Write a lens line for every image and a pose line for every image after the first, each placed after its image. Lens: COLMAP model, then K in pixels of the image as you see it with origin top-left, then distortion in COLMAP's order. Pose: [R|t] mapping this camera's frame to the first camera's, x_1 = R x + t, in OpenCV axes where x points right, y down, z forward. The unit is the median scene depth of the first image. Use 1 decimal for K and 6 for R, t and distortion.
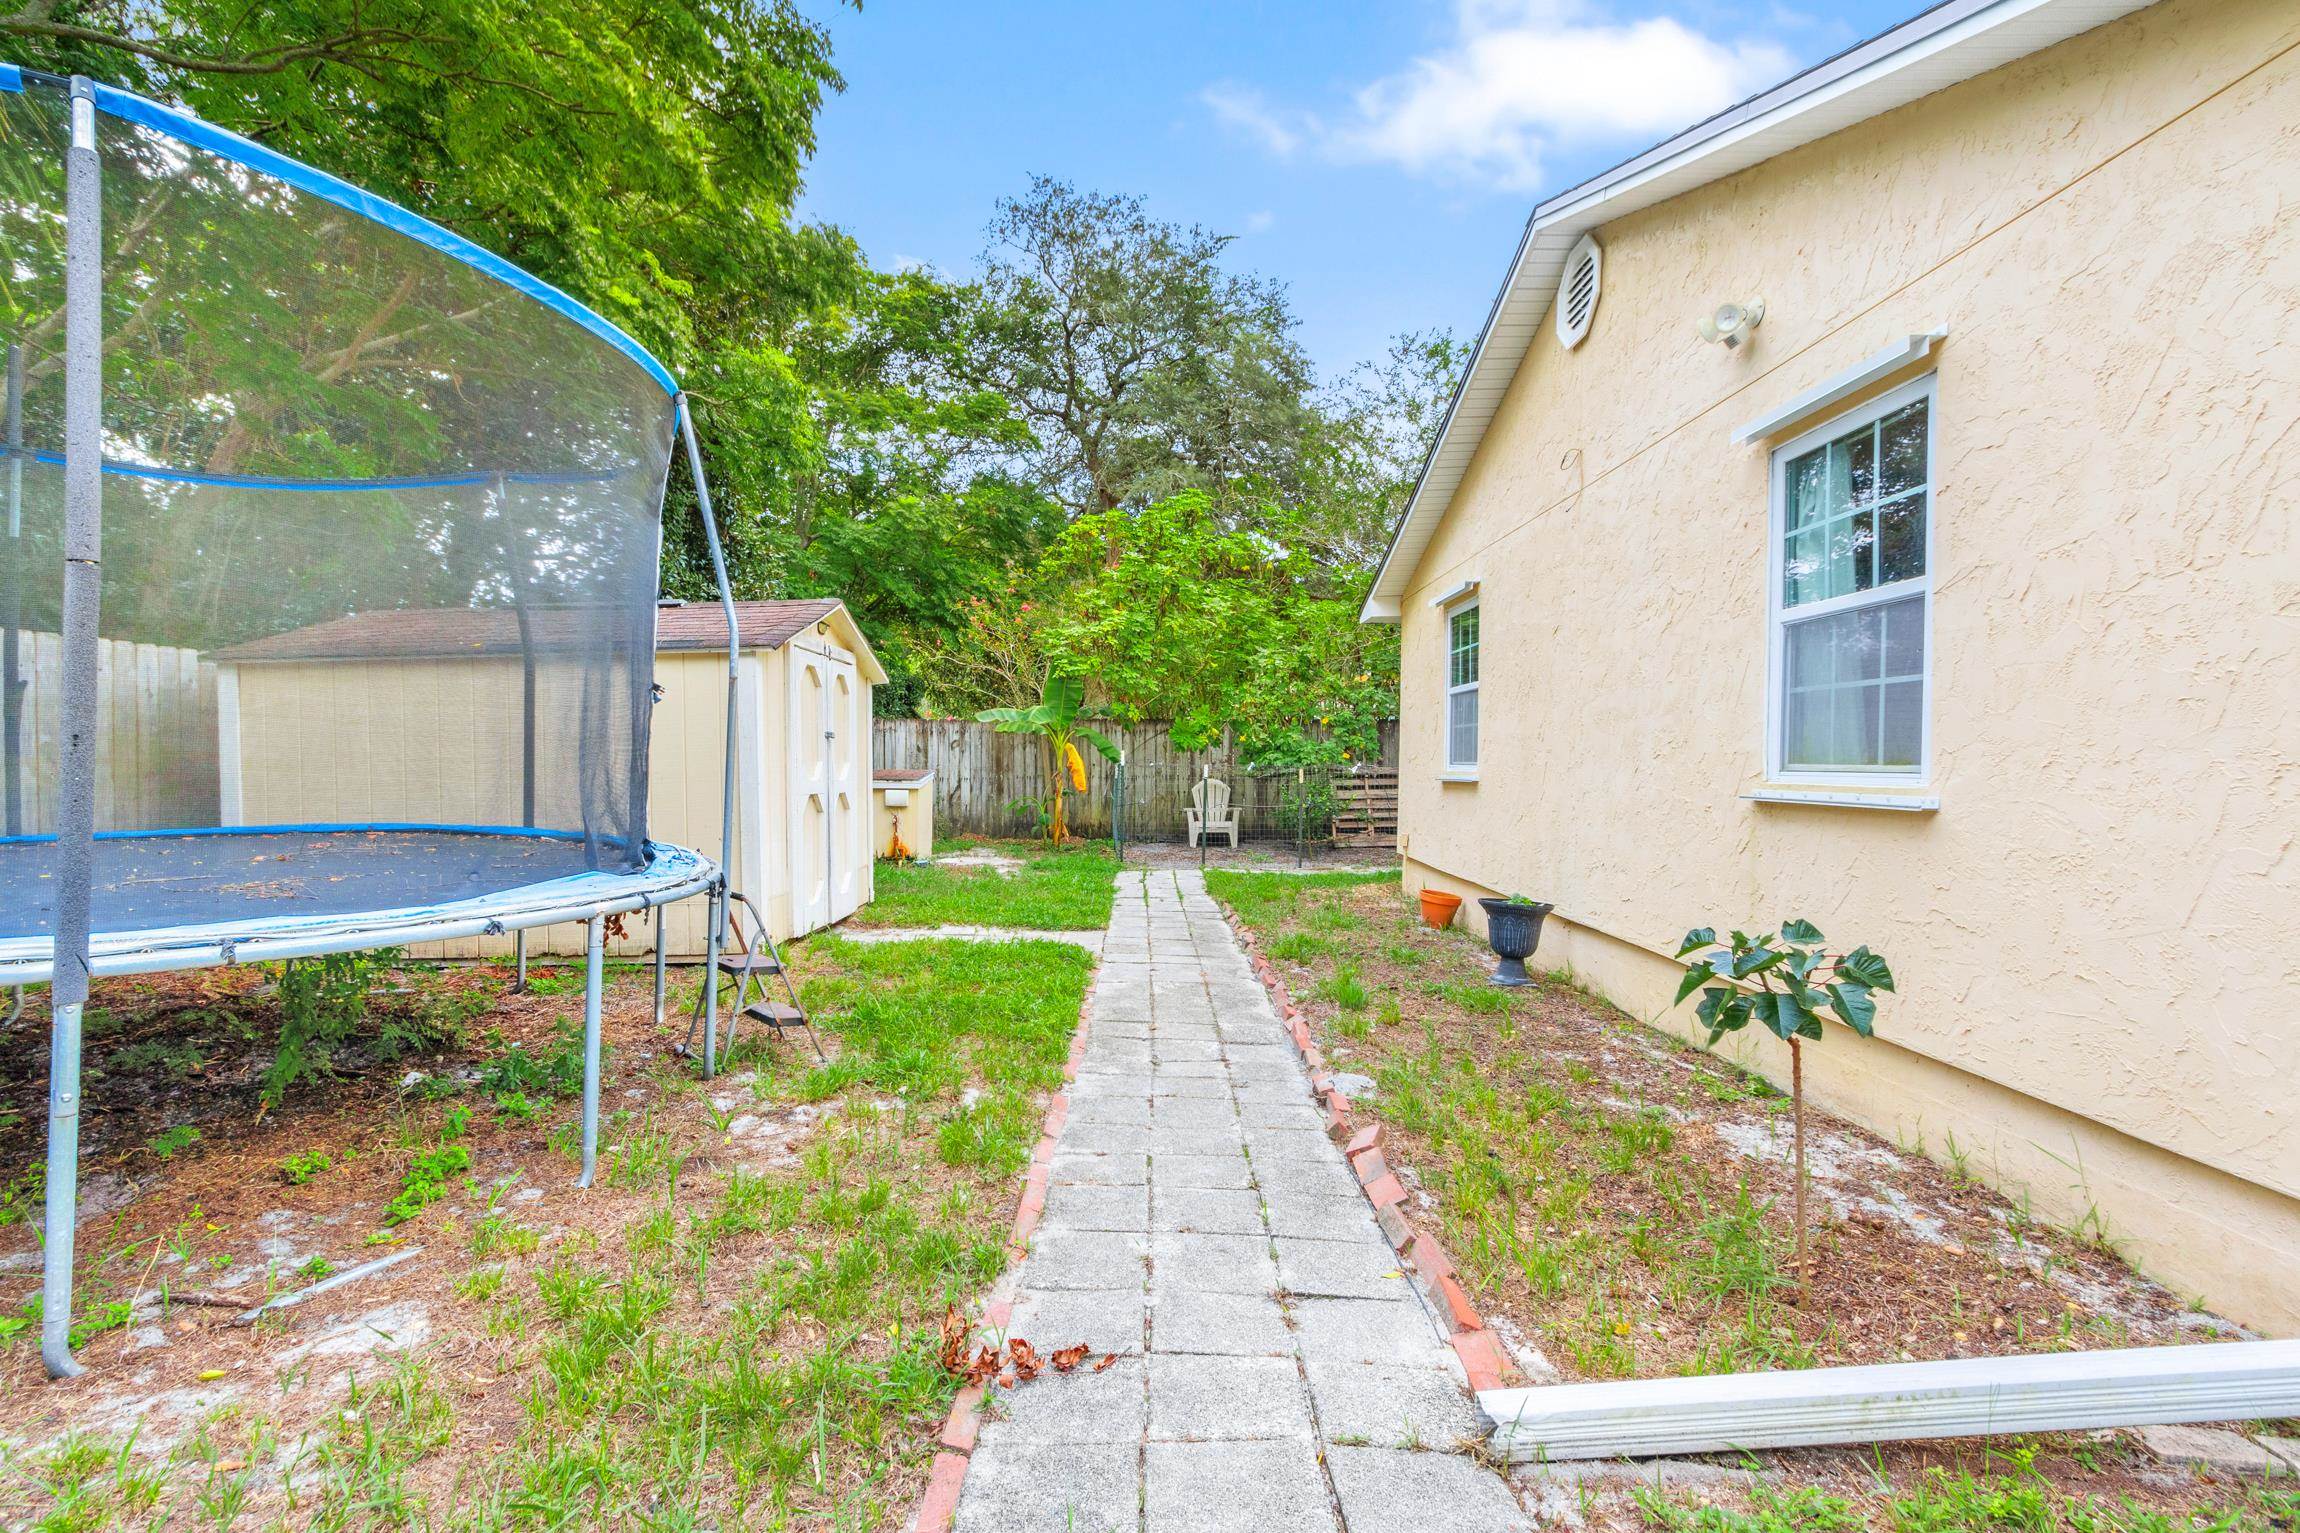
lens RADIAL K [[1062.6, 0, 1141.6], [0, 1062.6, 761.4], [0, 0, 1]] dist [0.001603, 0.000150]
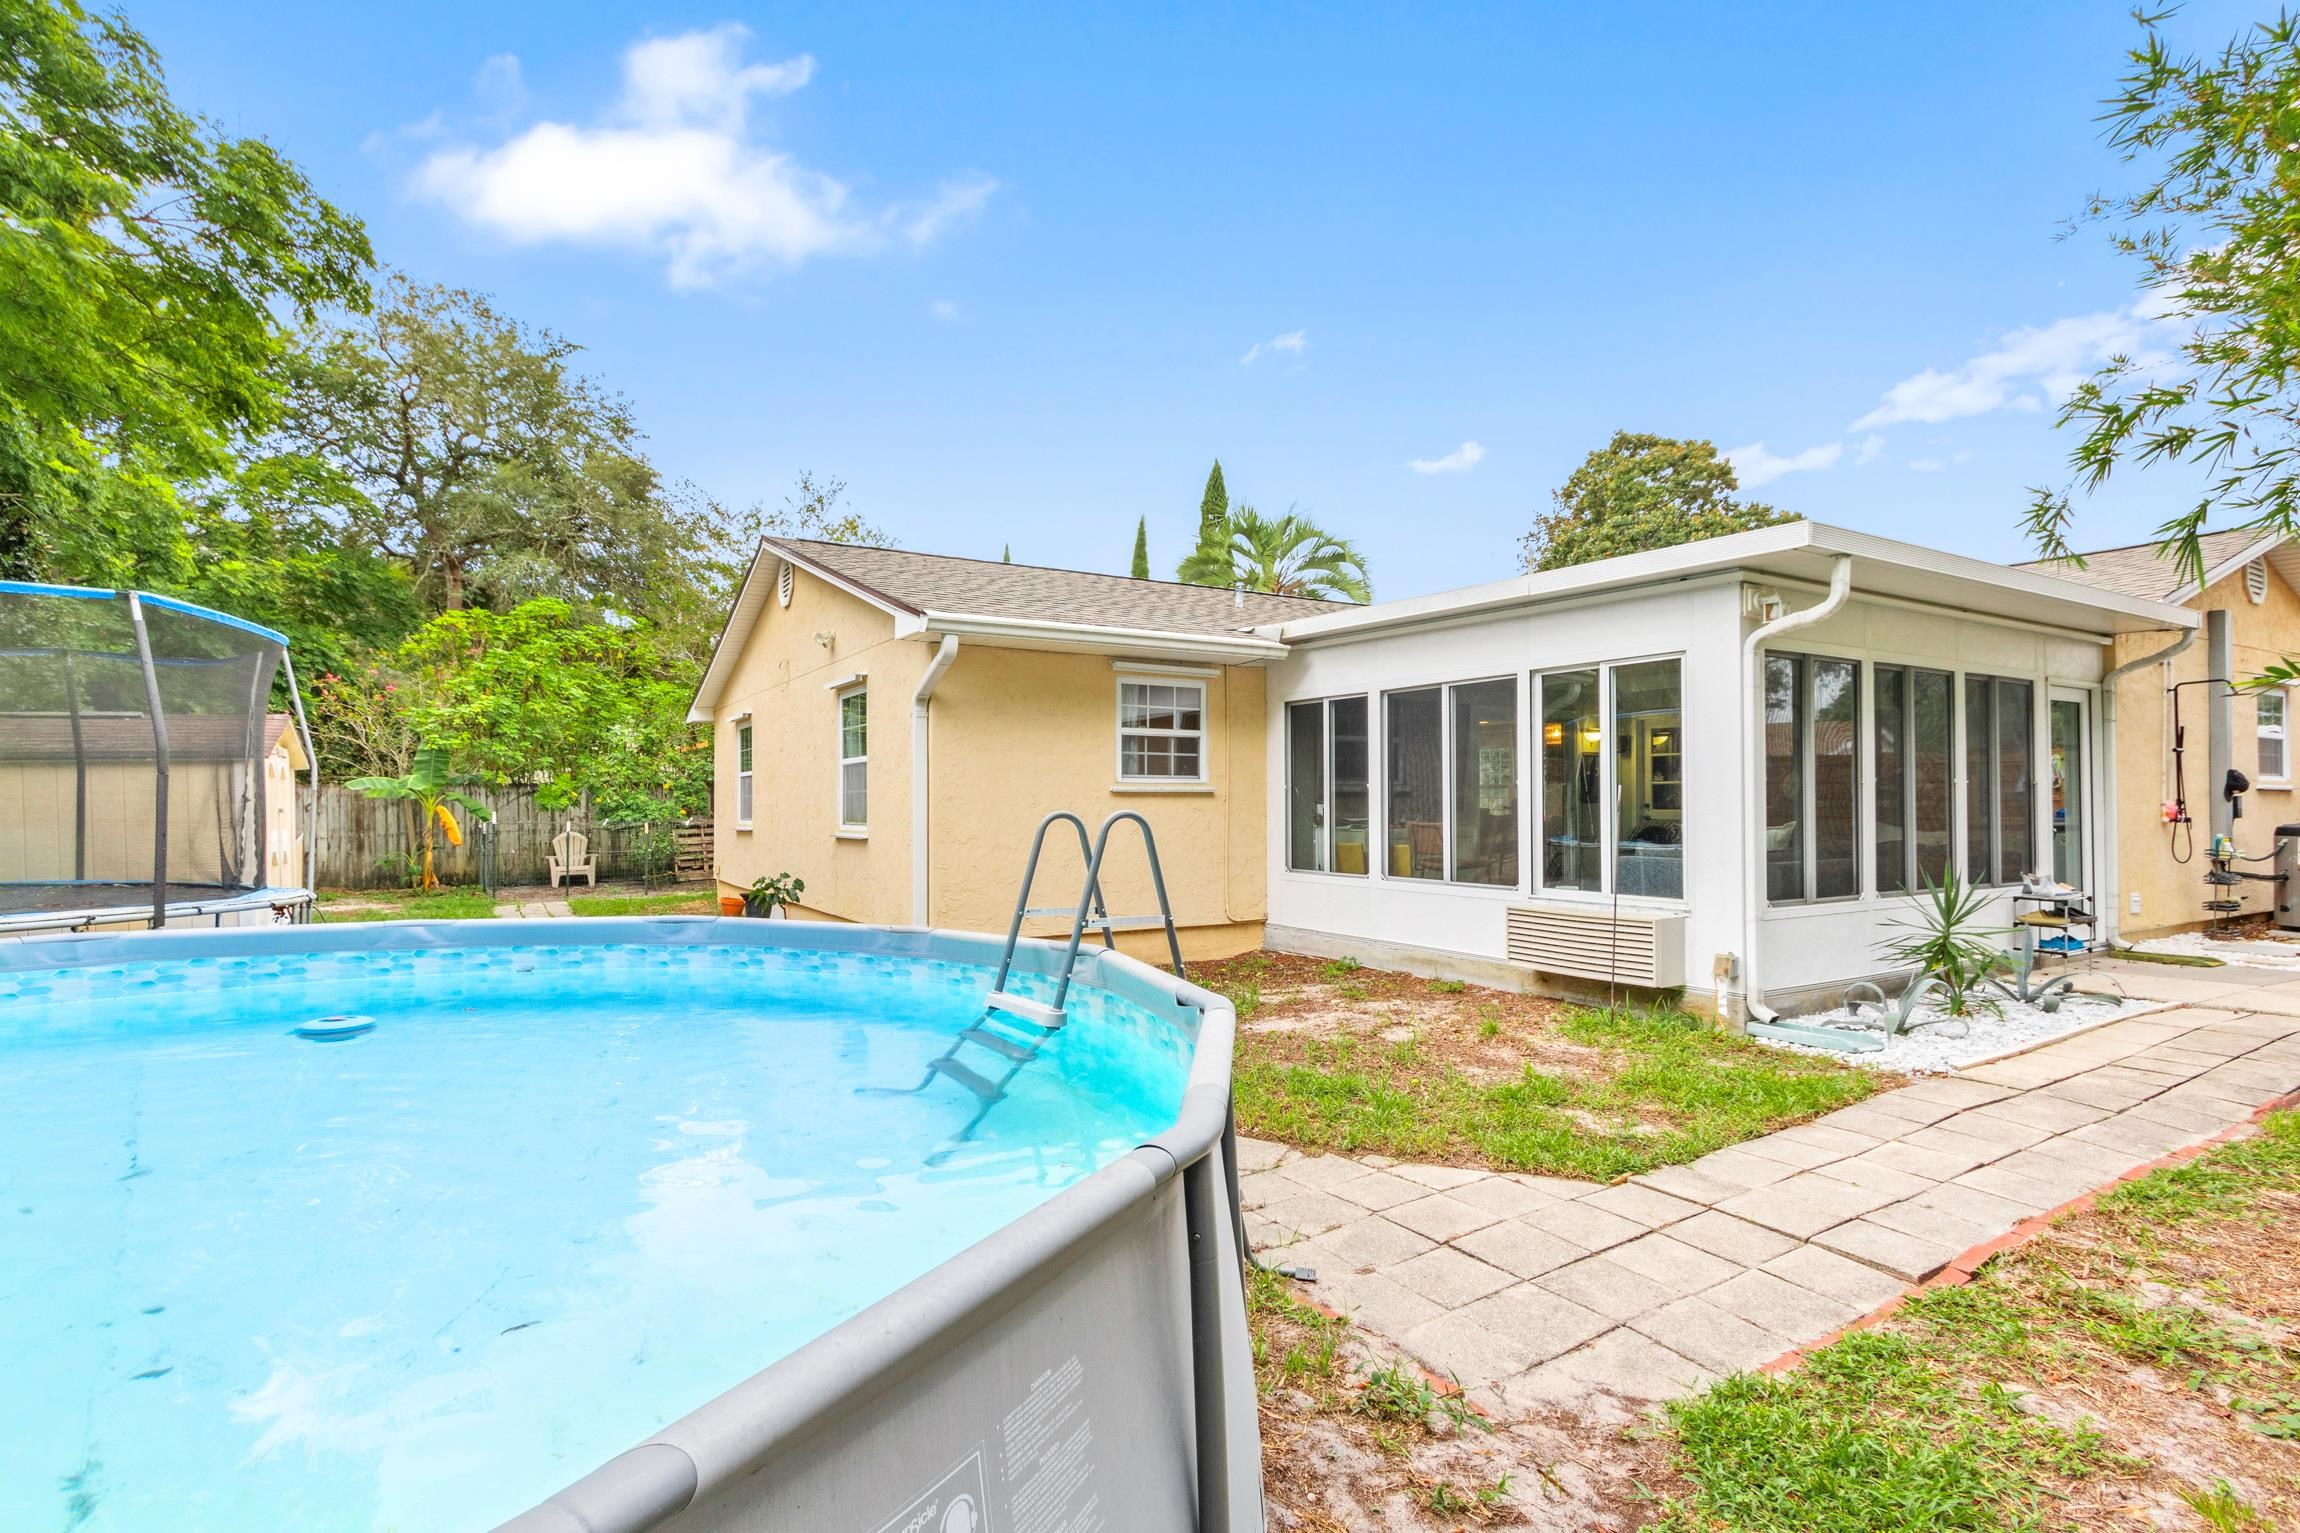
lens RADIAL K [[1082.2, 0, 1100.5], [0, 1082.2, 790.4], [0, 0, 1]] dist [0.002134, 0.000222]
pose [[0.861644, -0.010421, 0.507406, -0.043244], [0.016824, 0.999826, -0.008034, -0.011523], [-0.507234, 0.015459, 0.861670, -0.409999]]
